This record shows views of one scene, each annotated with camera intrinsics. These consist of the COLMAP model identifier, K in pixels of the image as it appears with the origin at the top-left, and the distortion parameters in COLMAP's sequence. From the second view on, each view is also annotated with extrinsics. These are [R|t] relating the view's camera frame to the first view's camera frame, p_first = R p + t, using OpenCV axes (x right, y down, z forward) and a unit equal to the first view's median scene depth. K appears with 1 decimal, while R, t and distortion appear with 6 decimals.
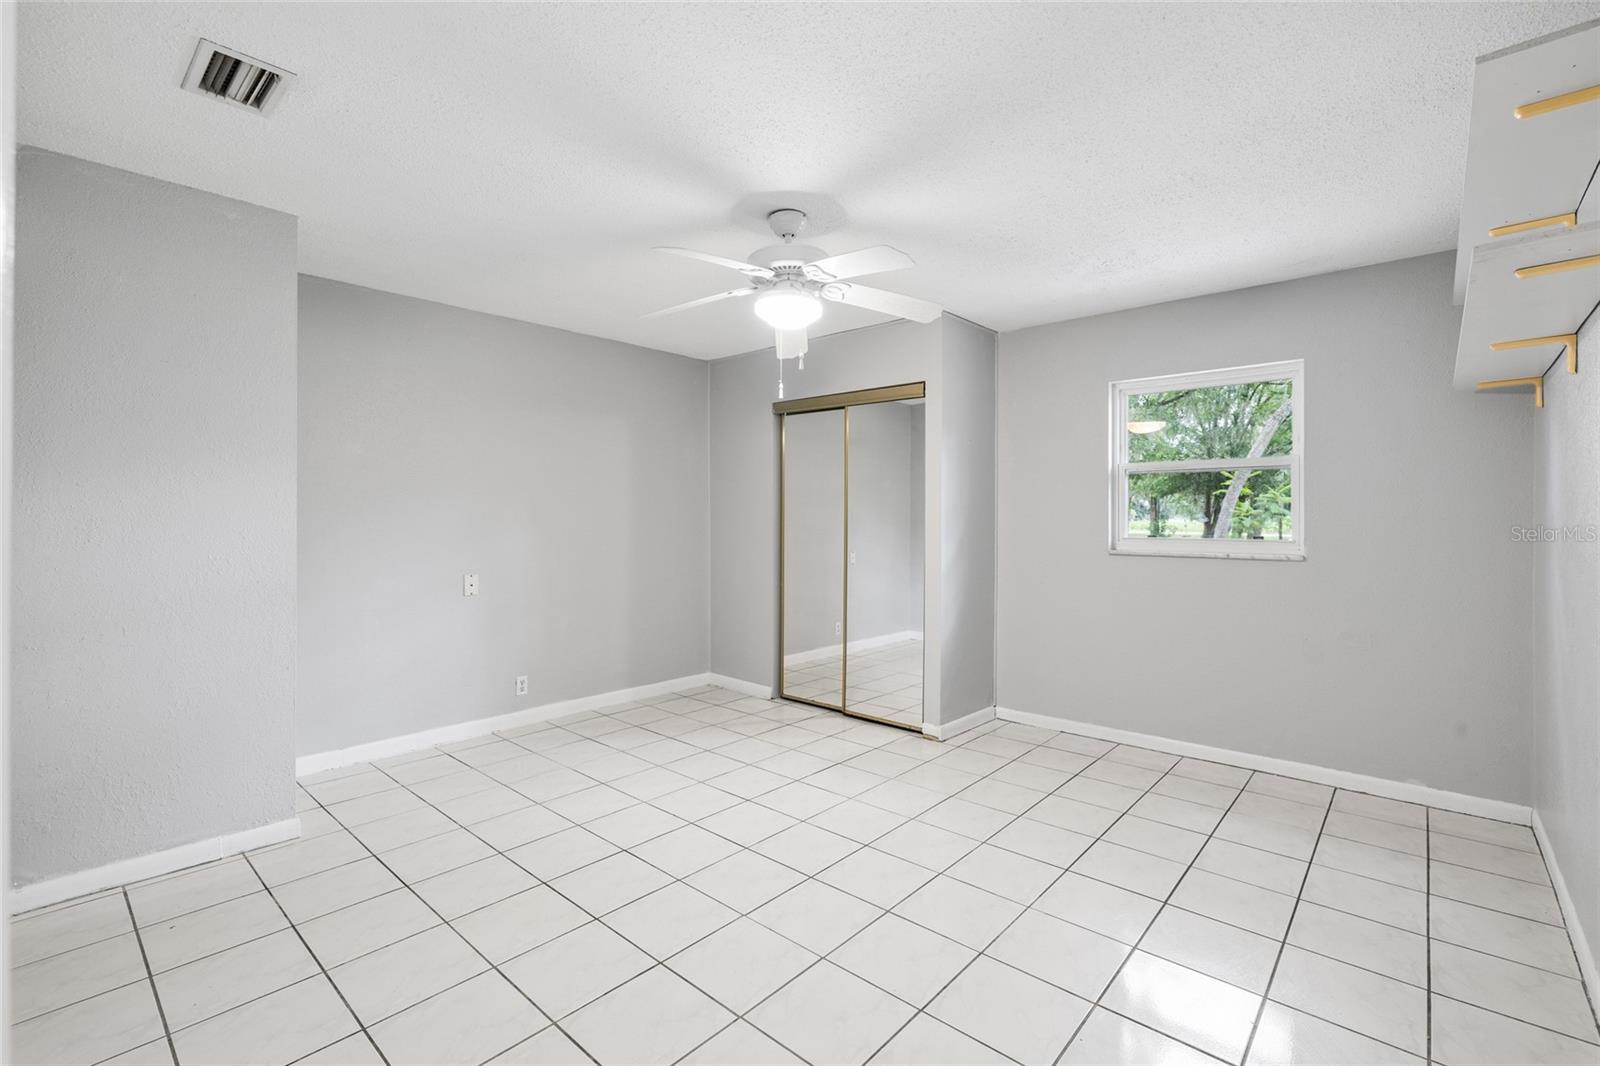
lens RADIAL K [[717.0, 0, 796.4], [0, 717.0, 521.3], [0, 0, 1]] dist [-0.002004, 0.000207]
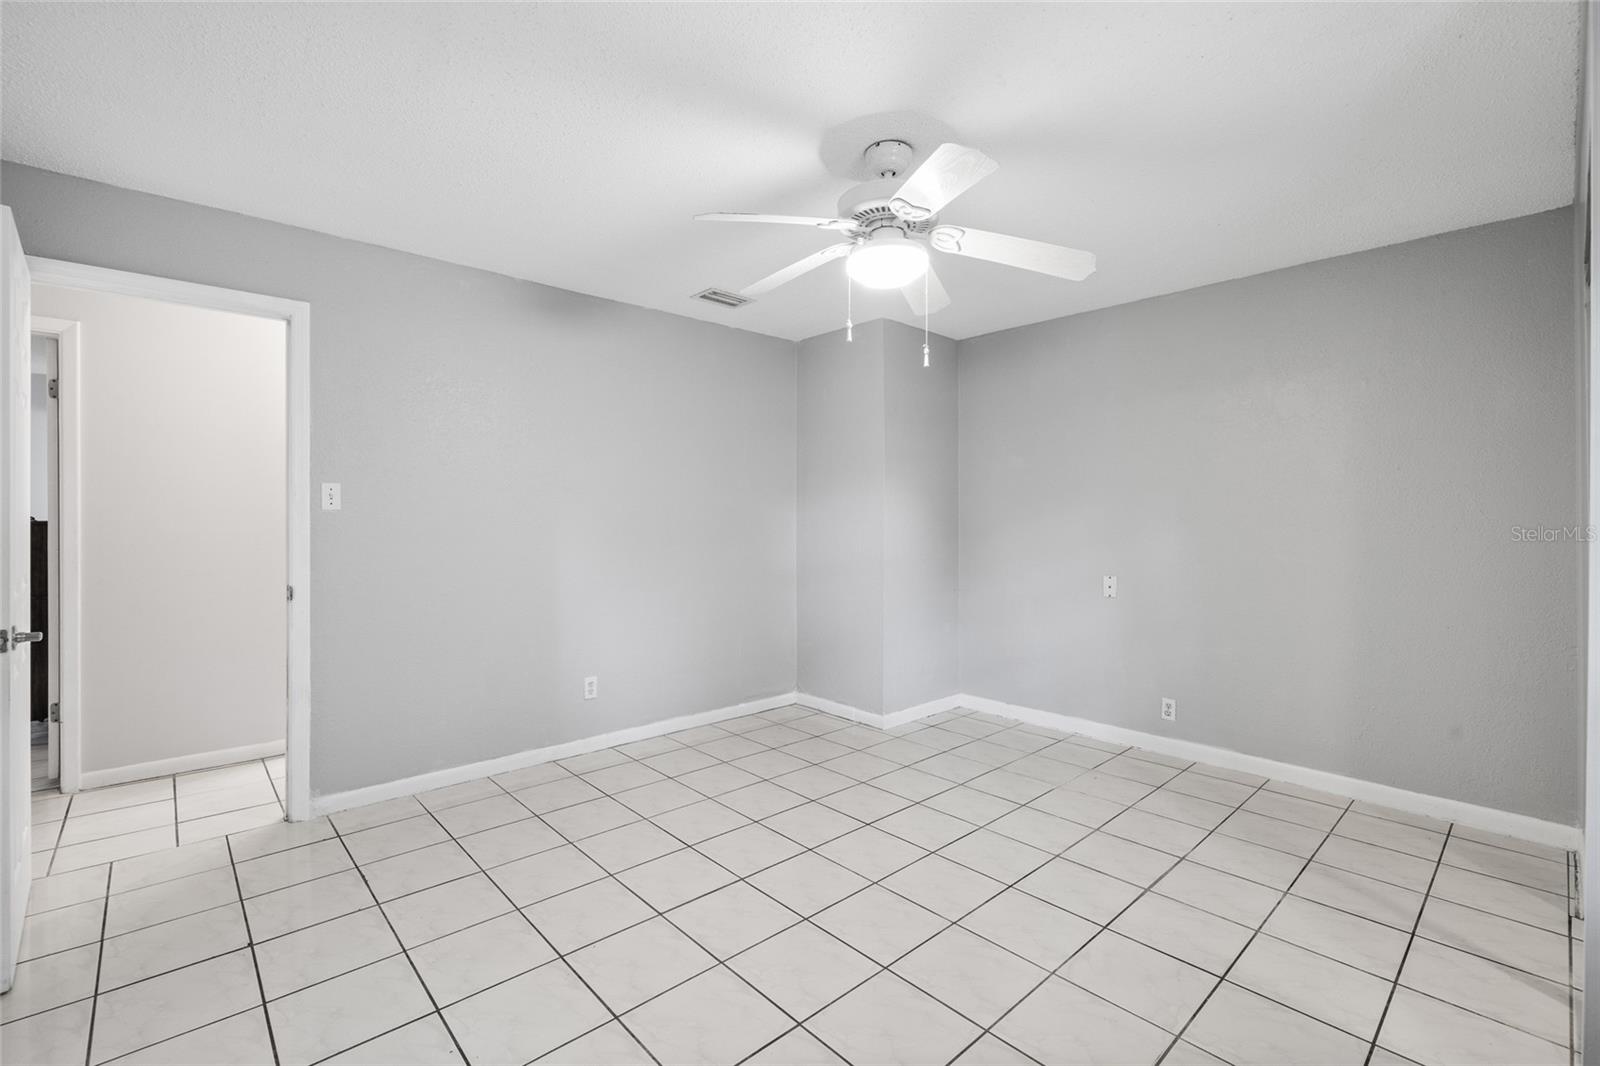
lens RADIAL K [[717.0, 0, 801.2], [0, 717.0, 524.2], [0, 0, 1]] dist [-0.002004, 0.000207]
pose [[-0.101607, 0.006565, -0.994803, 0.660224], [-0.008534, 0.999936, 0.007471, -0.000551], [0.994788, 0.009248, -0.101544, 0.788682]]
